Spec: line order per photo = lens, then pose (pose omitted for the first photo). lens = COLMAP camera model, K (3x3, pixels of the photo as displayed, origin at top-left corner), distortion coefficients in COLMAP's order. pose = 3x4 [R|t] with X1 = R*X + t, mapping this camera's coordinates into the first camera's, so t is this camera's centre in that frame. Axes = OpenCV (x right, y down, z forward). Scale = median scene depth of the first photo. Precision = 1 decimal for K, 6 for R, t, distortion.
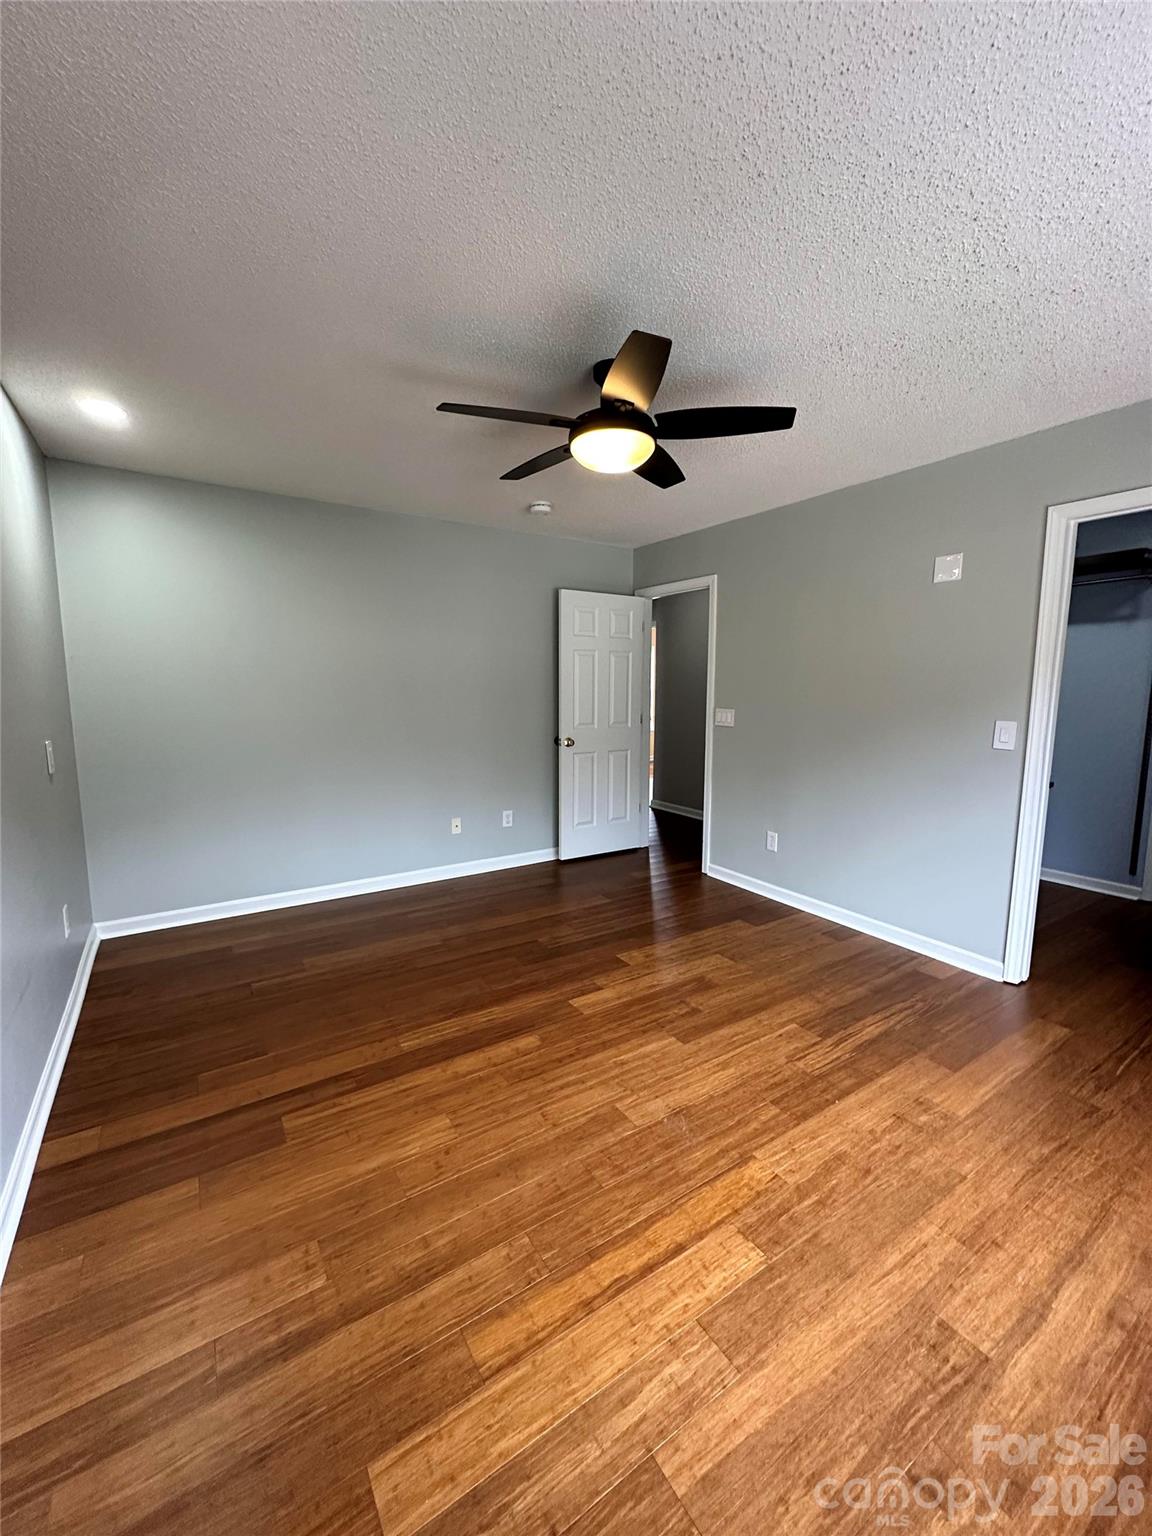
lens RADIAL K [[614.9, 0, 577.4], [0, 614.9, 775.5], [0, 0, 1]] dist [-0.004169, 0.000471]
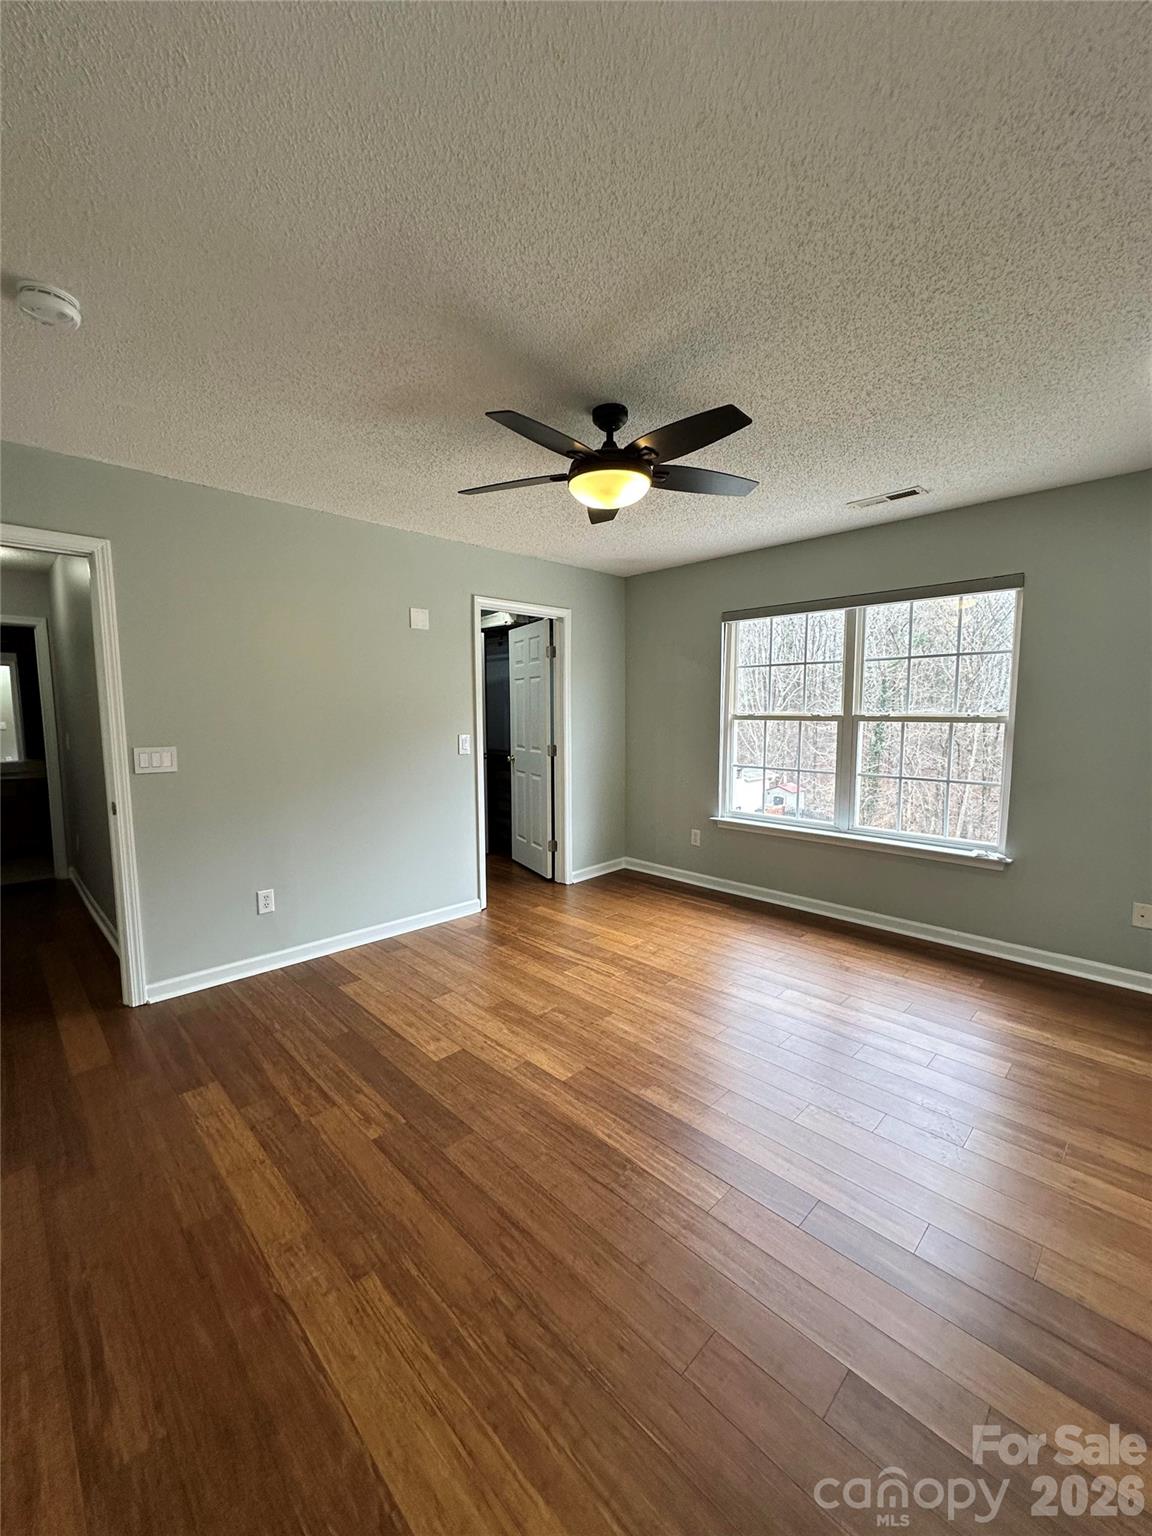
lens RADIAL K [[614.9, 0, 580.6], [0, 614.9, 767.8], [0, 0, 1]] dist [-0.004169, 0.000471]
pose [[-0.204963, -0.098654, 0.973785, -0.893097], [0.146074, 0.980682, 0.130098, -0.183097], [-0.967808, 0.168910, -0.186592, 1.174368]]
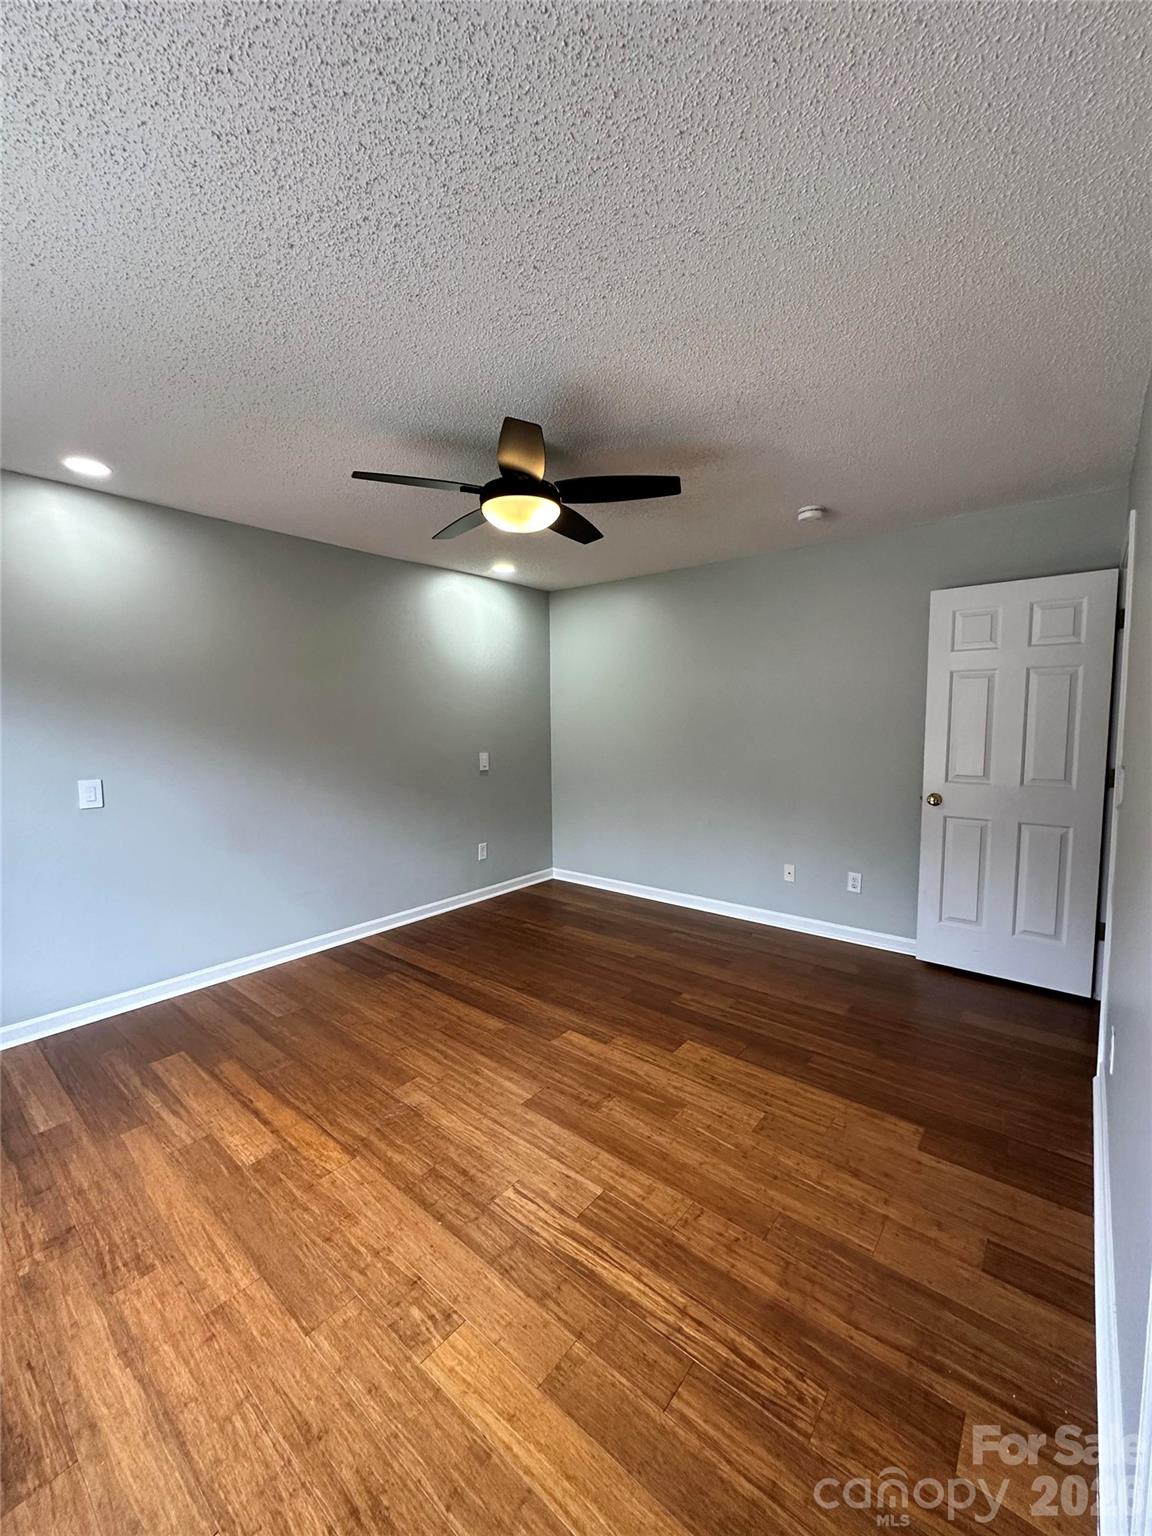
lens RADIAL K [[614.9, 0, 568.8], [0, 614.9, 760.6], [0, 0, 1]] dist [-0.004169, 0.000471]
pose [[0.286282, 0.060540, -0.956231, 1.042280], [-0.128055, 0.991466, 0.024433, -0.117202], [0.949550, 0.115455, 0.291591, 0.715525]]
